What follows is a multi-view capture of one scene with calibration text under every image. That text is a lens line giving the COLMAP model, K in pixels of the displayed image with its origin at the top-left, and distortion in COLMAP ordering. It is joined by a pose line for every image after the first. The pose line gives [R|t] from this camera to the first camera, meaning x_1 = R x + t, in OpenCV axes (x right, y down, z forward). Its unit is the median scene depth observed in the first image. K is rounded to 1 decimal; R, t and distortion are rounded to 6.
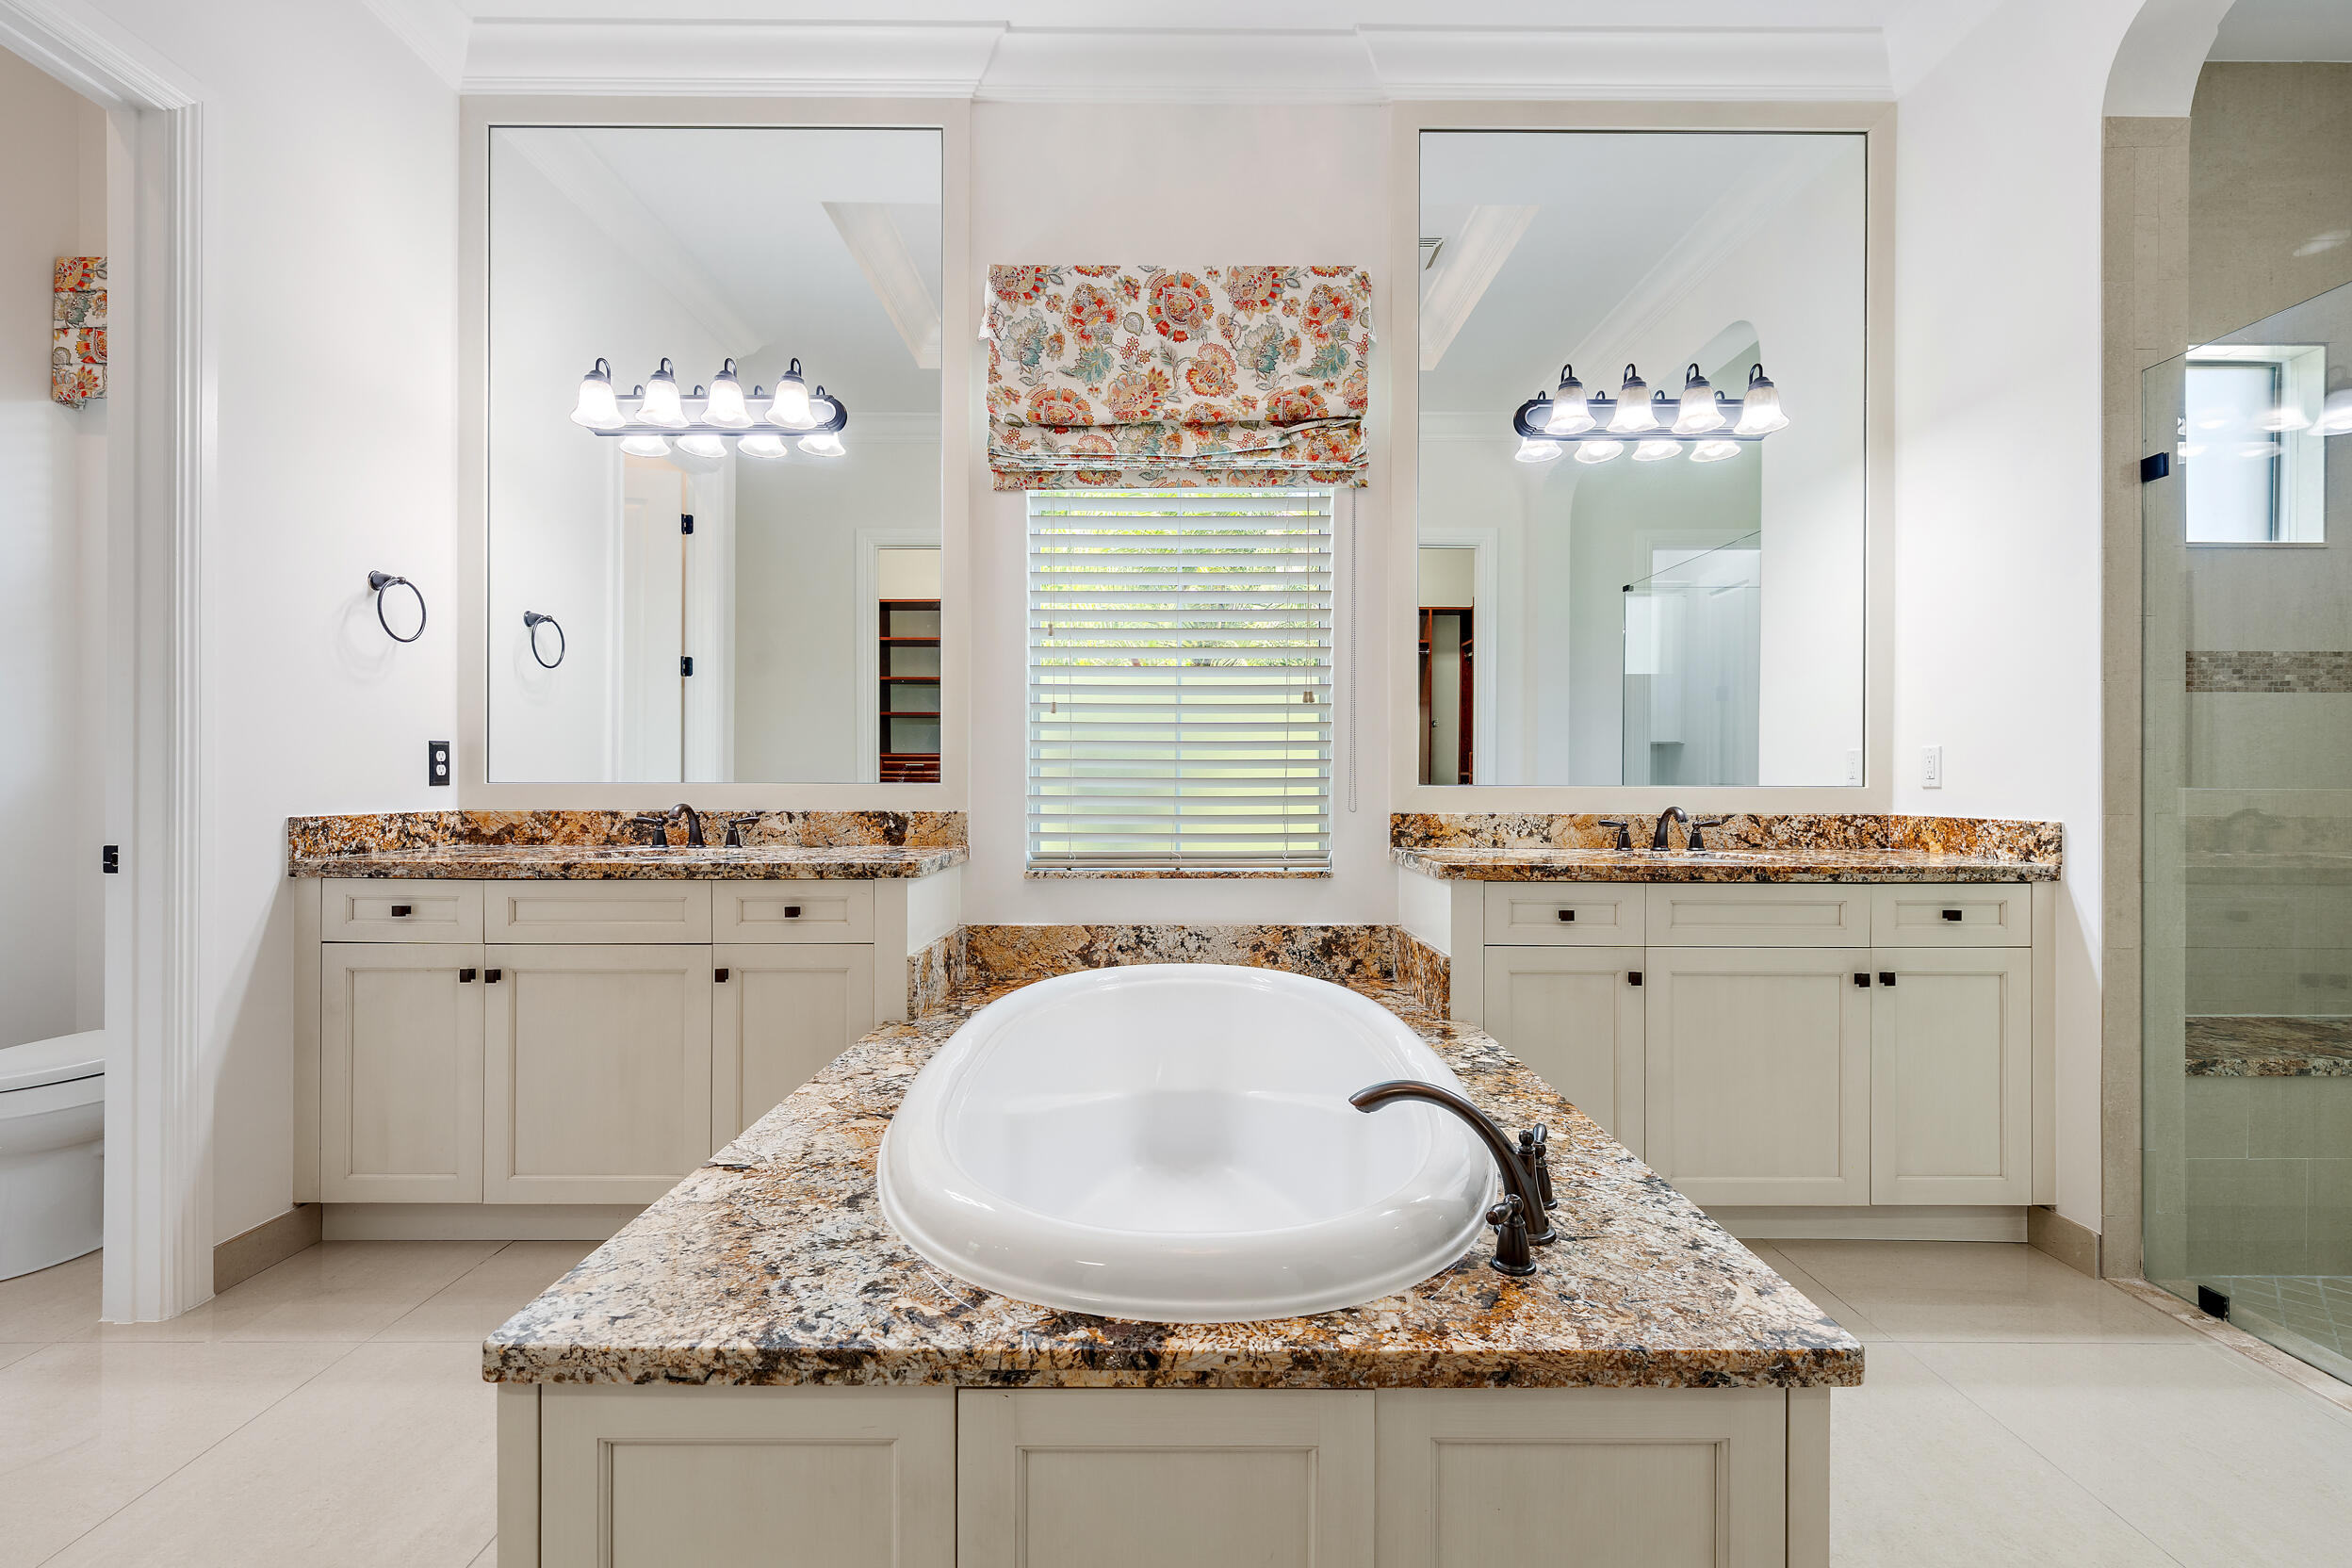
lens RADIAL K [[1028.1, 0, 1177.6], [0, 1028.1, 778.2], [0, 0, 1]] dist [0.001656, 0.000031]
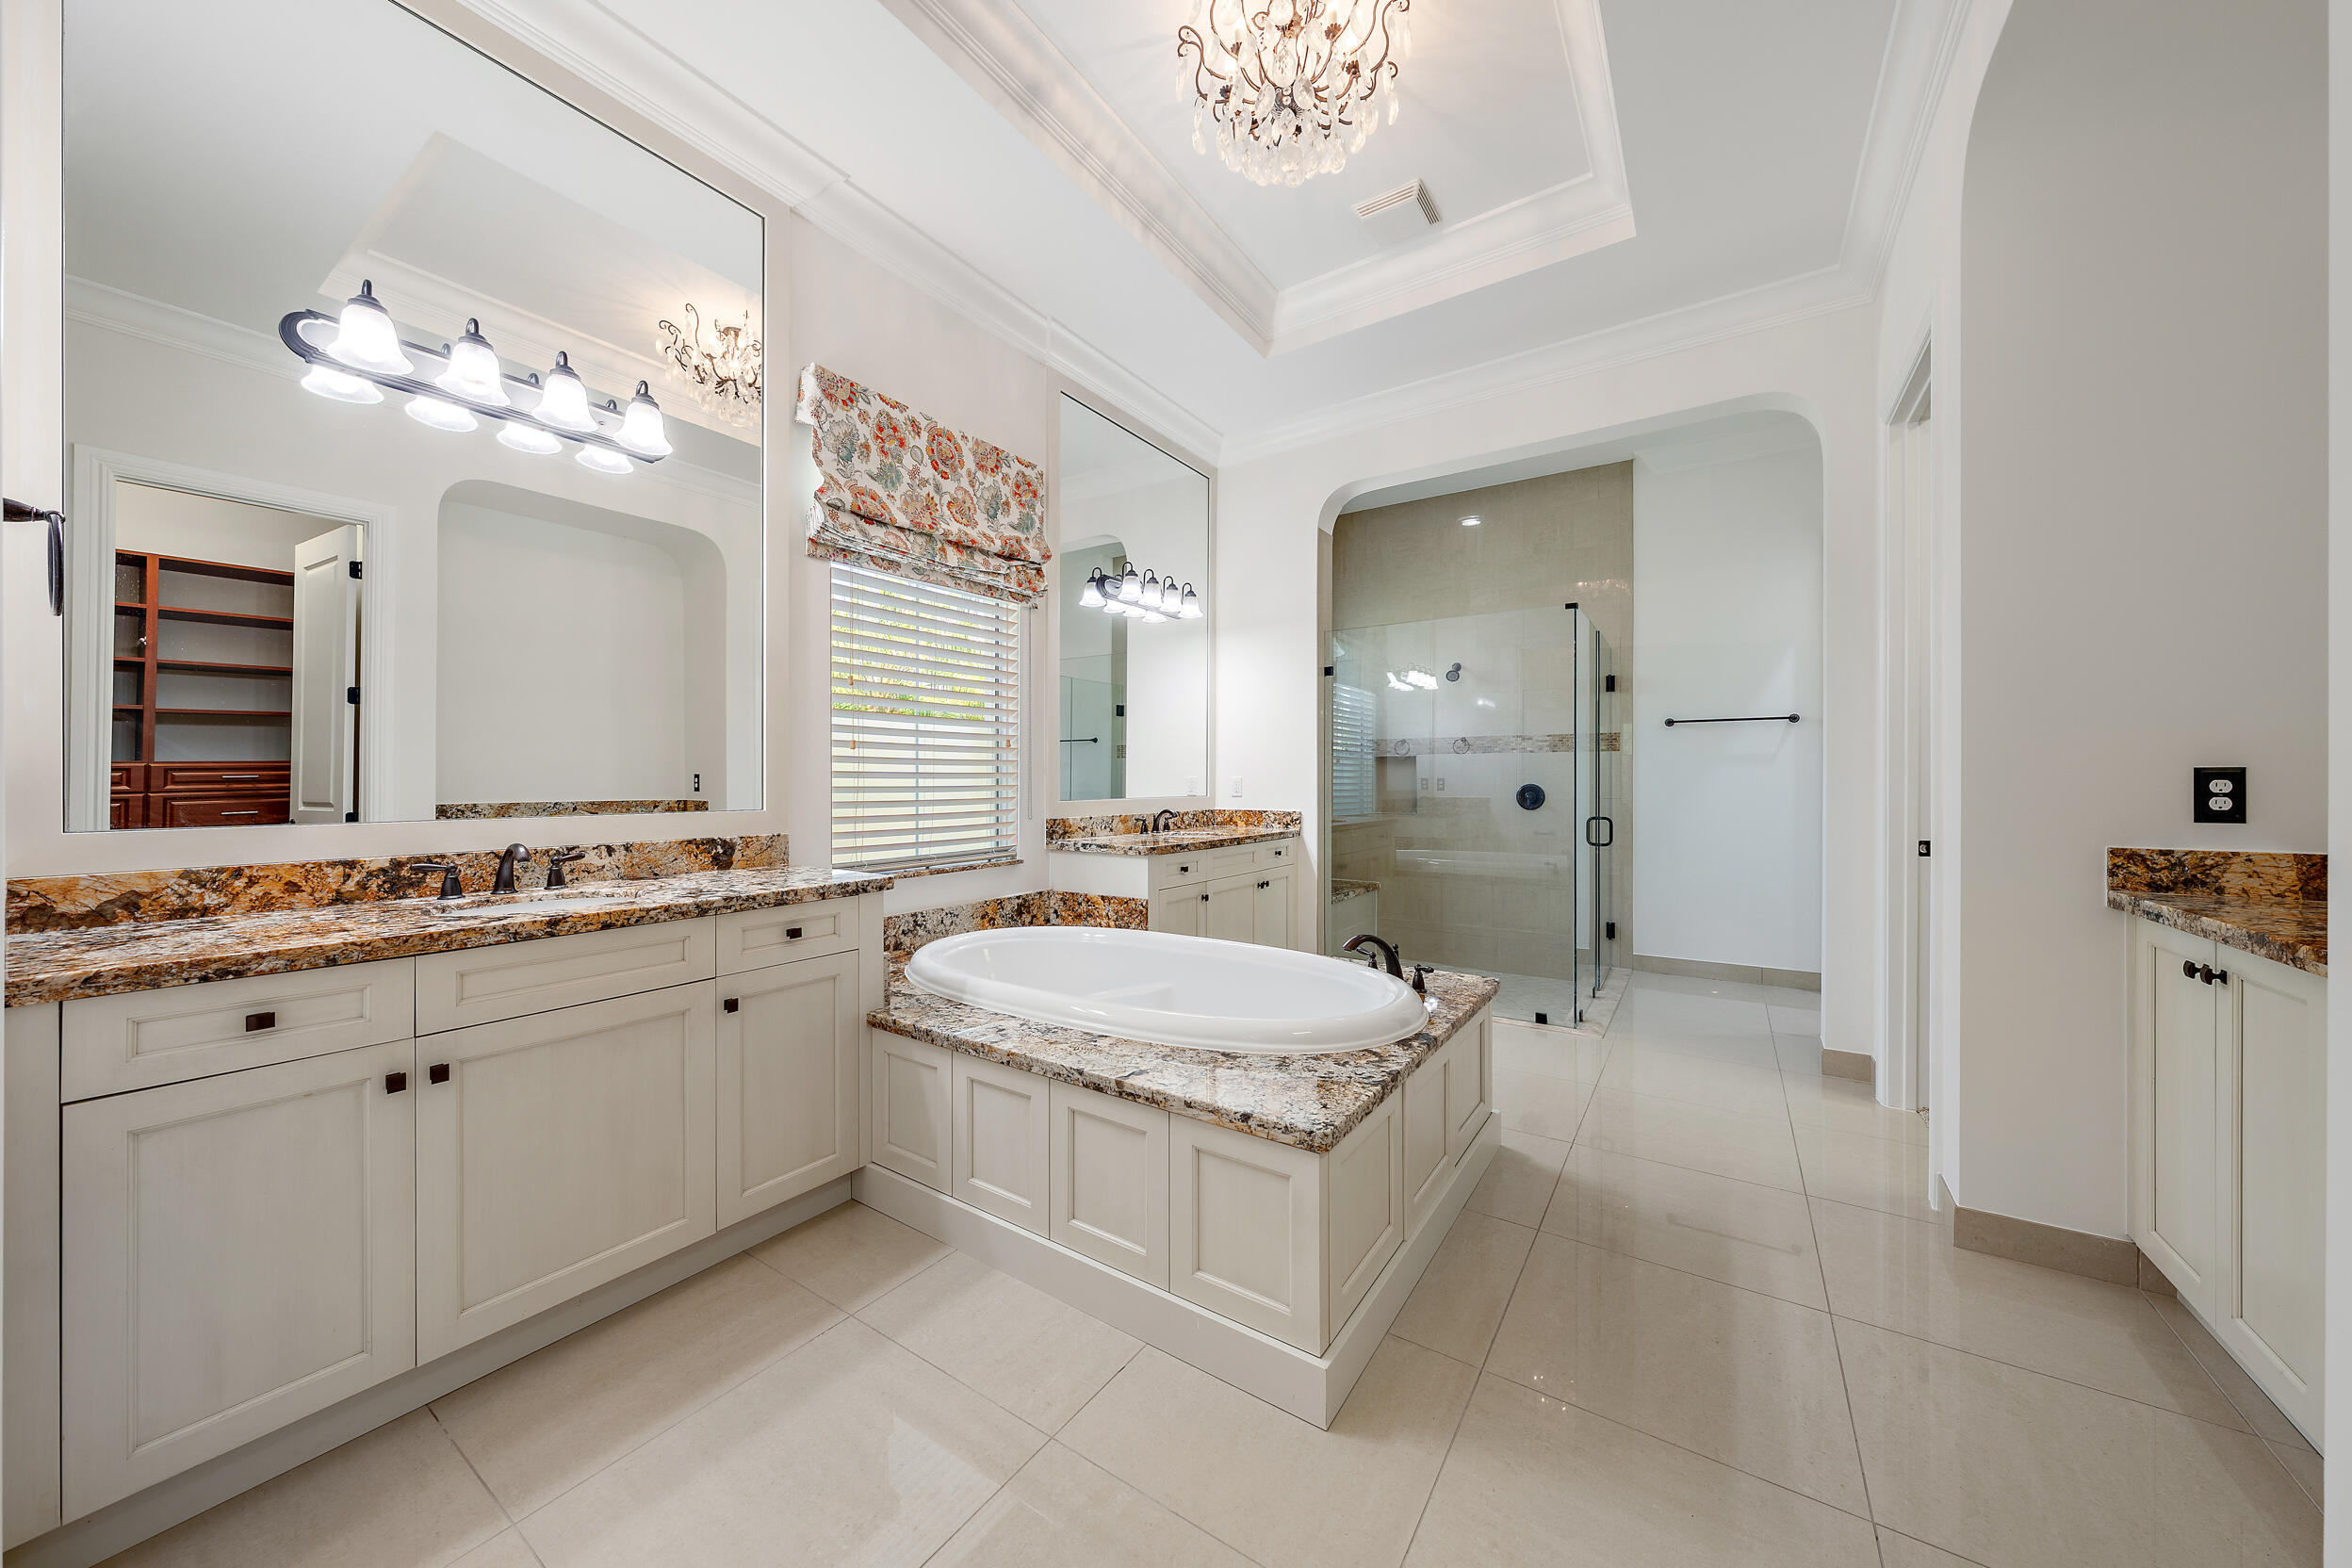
lens RADIAL K [[805.5, 0, 1185.2], [0, 805.5, 779.3], [0, 0, 1]] dist [0.001888, 0.000036]
pose [[0.557783, -0.002279, 0.829984, -0.706986], [-0.001460, 0.999992, 0.003727, -0.031933], [-0.829985, -0.003291, 0.557775, 0.140386]]
